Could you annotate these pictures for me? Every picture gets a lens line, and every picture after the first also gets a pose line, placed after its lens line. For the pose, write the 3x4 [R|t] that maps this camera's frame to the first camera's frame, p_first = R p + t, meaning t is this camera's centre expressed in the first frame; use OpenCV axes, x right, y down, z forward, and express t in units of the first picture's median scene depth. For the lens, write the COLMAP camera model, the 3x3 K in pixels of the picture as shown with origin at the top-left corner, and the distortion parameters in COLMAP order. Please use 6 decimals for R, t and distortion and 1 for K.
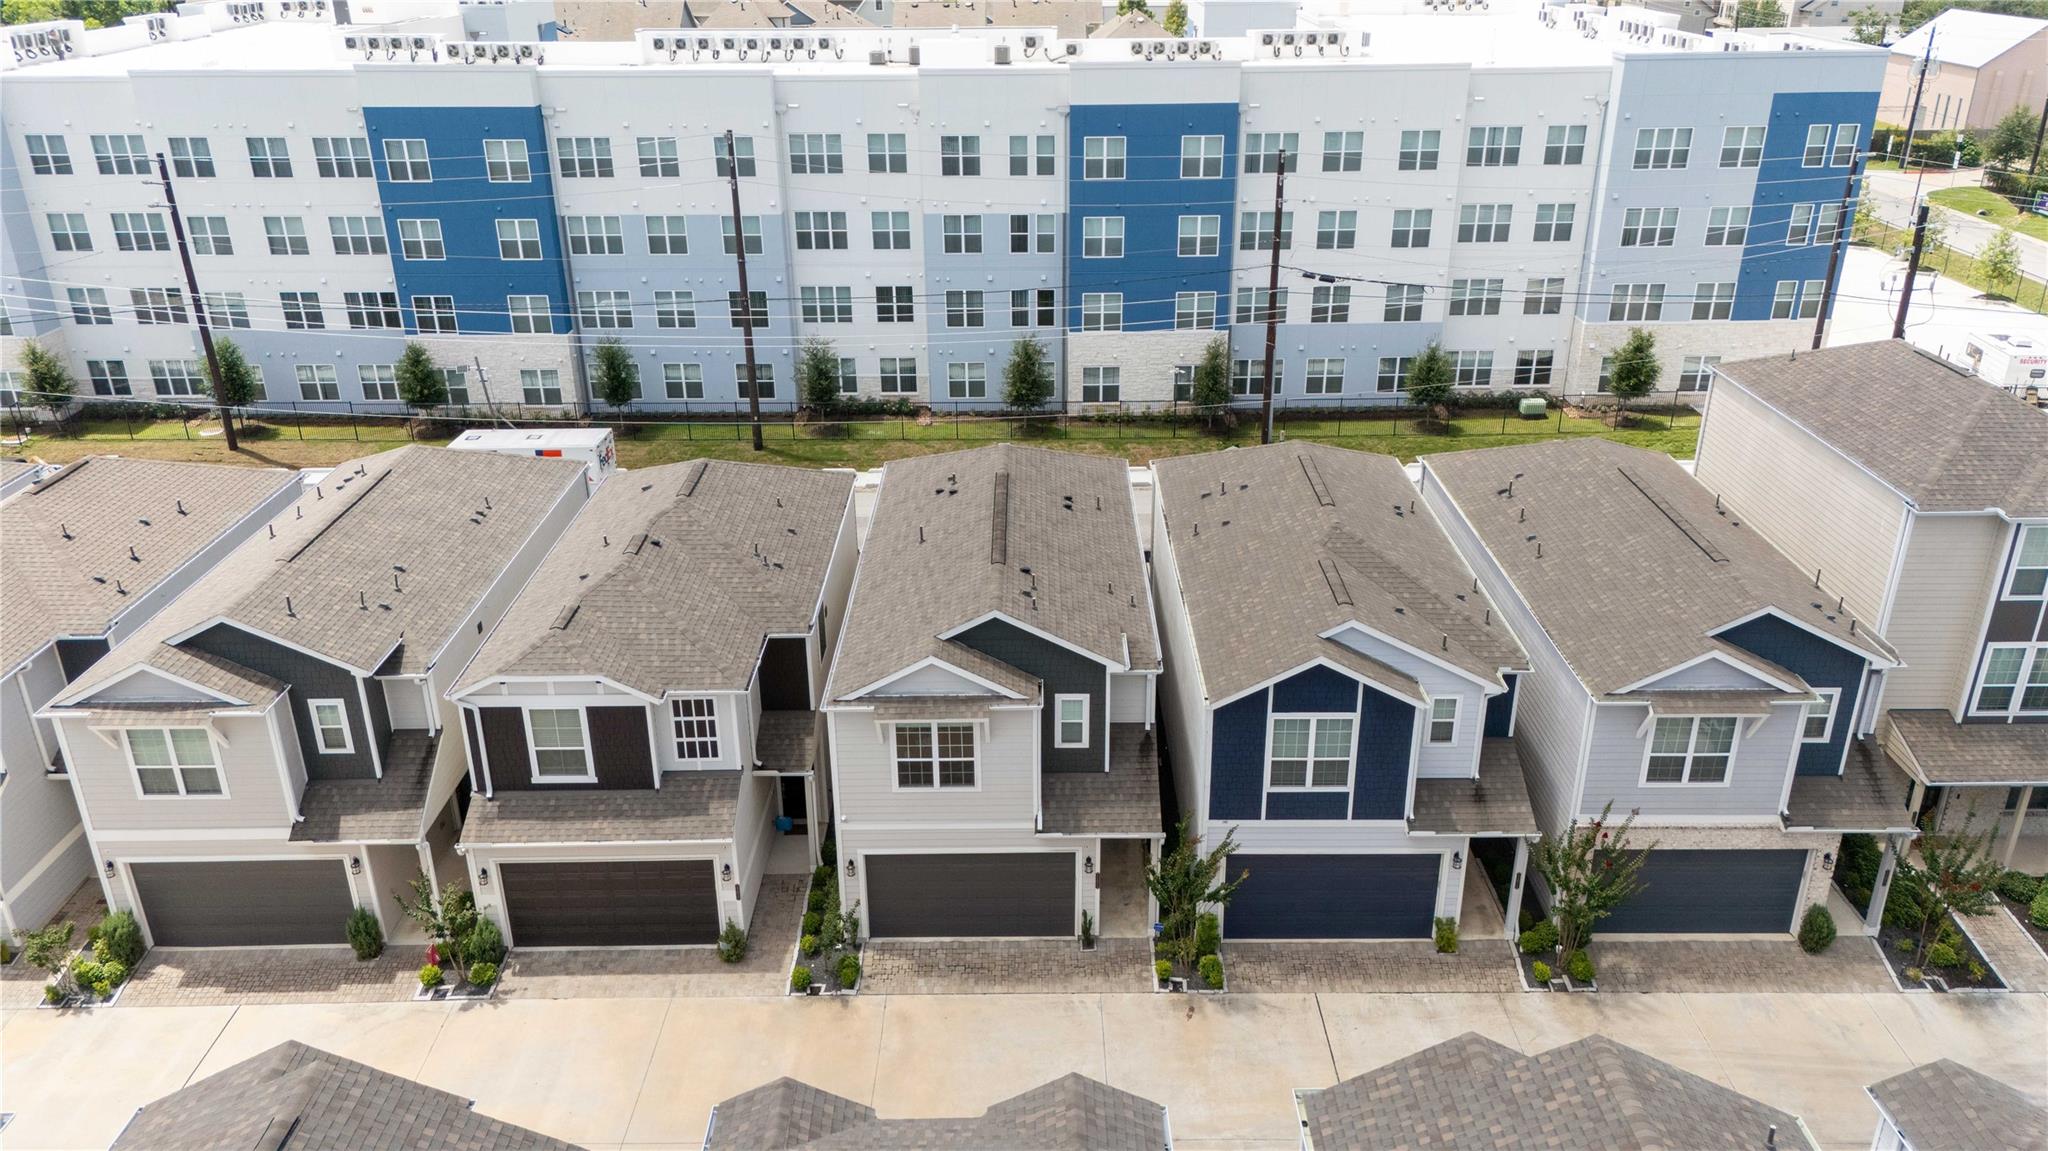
lens RADIAL K [[1520.8, 0, 1039.1], [0, 1520.8, 582.3], [0, 0, 1]] dist [0.063673, -0.052309]
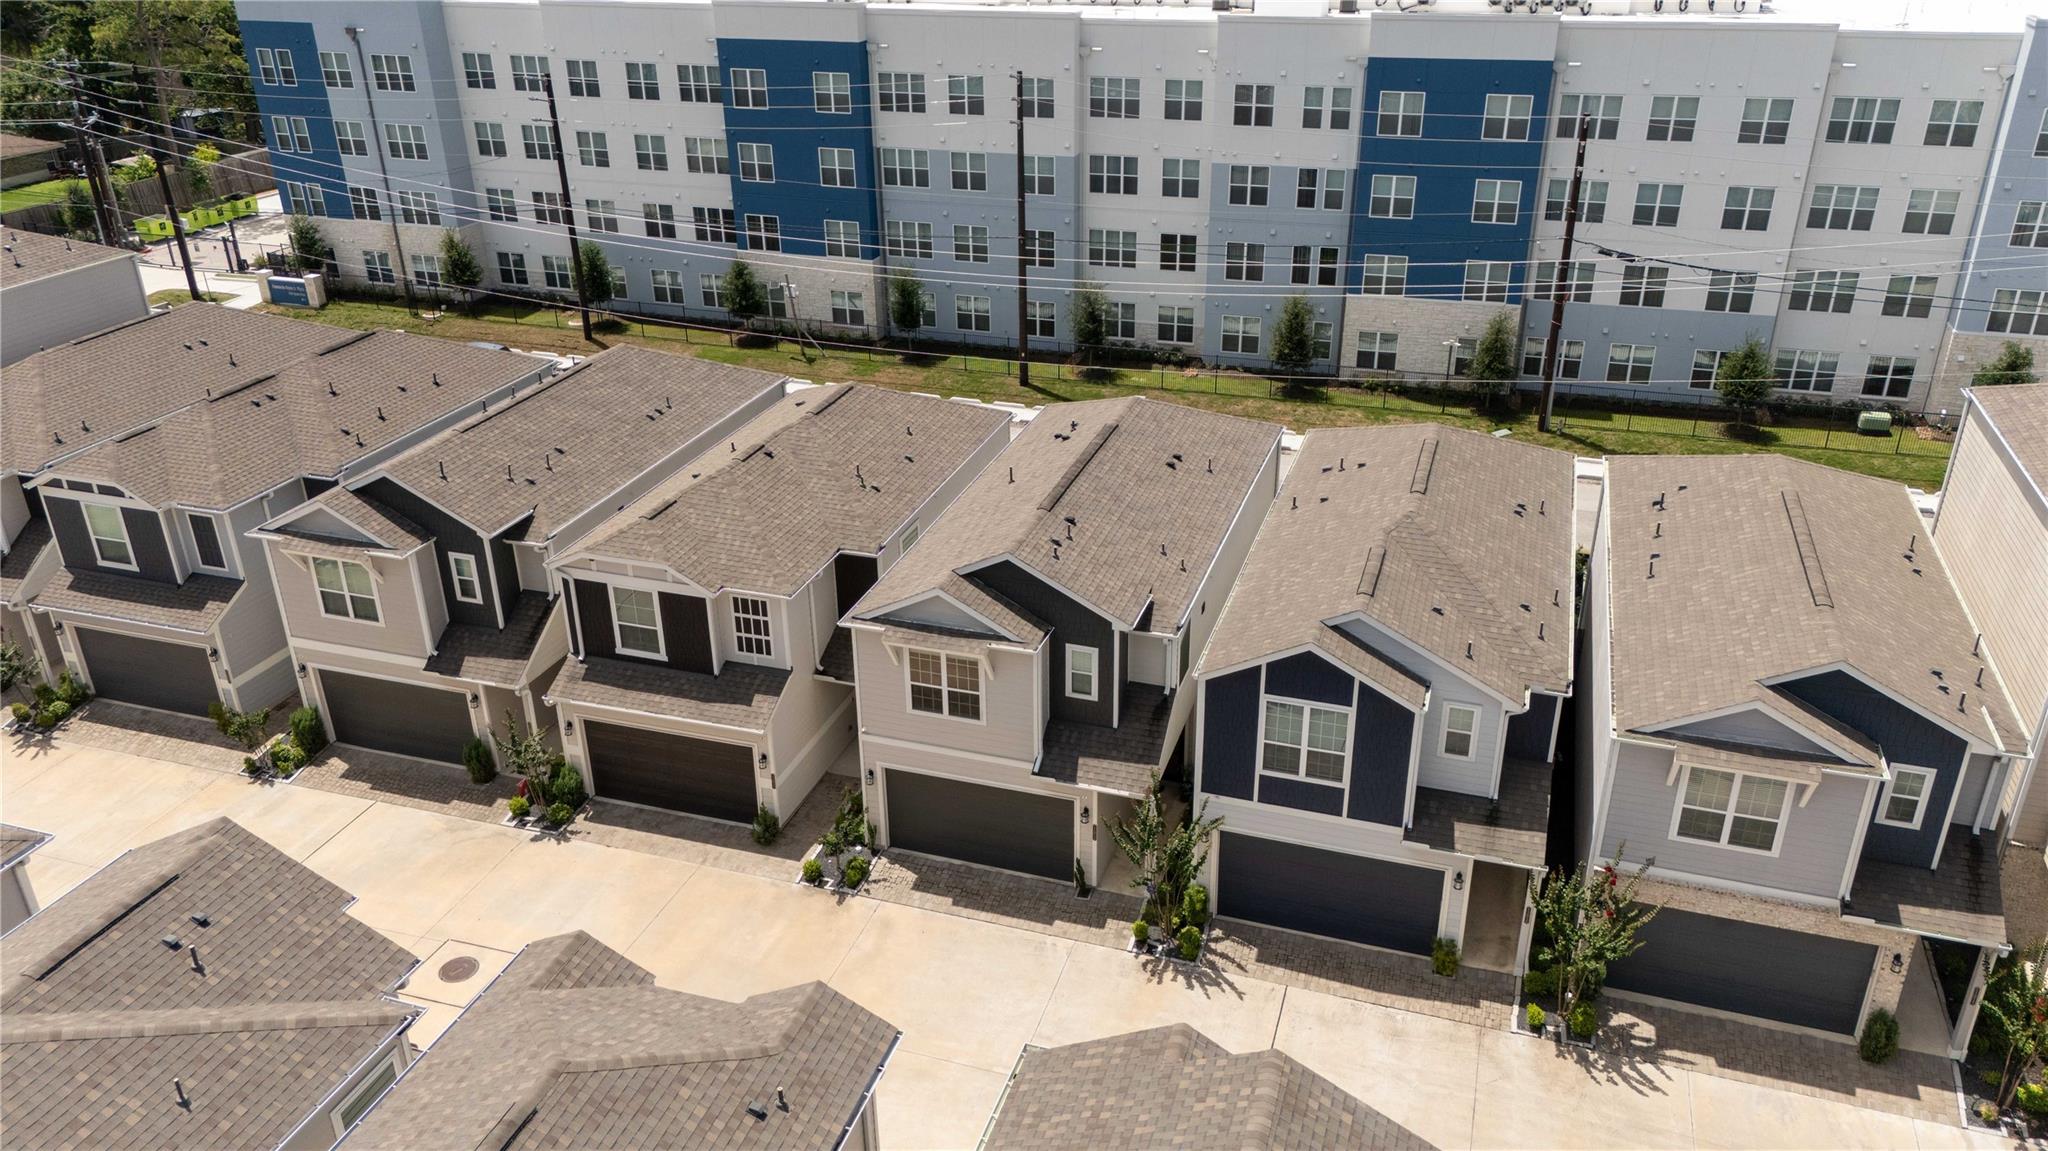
lens RADIAL K [[1520.8, 0, 1031.5], [0, 1520.8, 584.5], [0, 0, 1]] dist [0.063673, -0.052309]
pose [[0.948152, 0.136190, -0.287158, 0.157598], [-0.126320, 0.990588, 0.052715, -0.009093], [0.291635, -0.013708, 0.956431, 0.013935]]
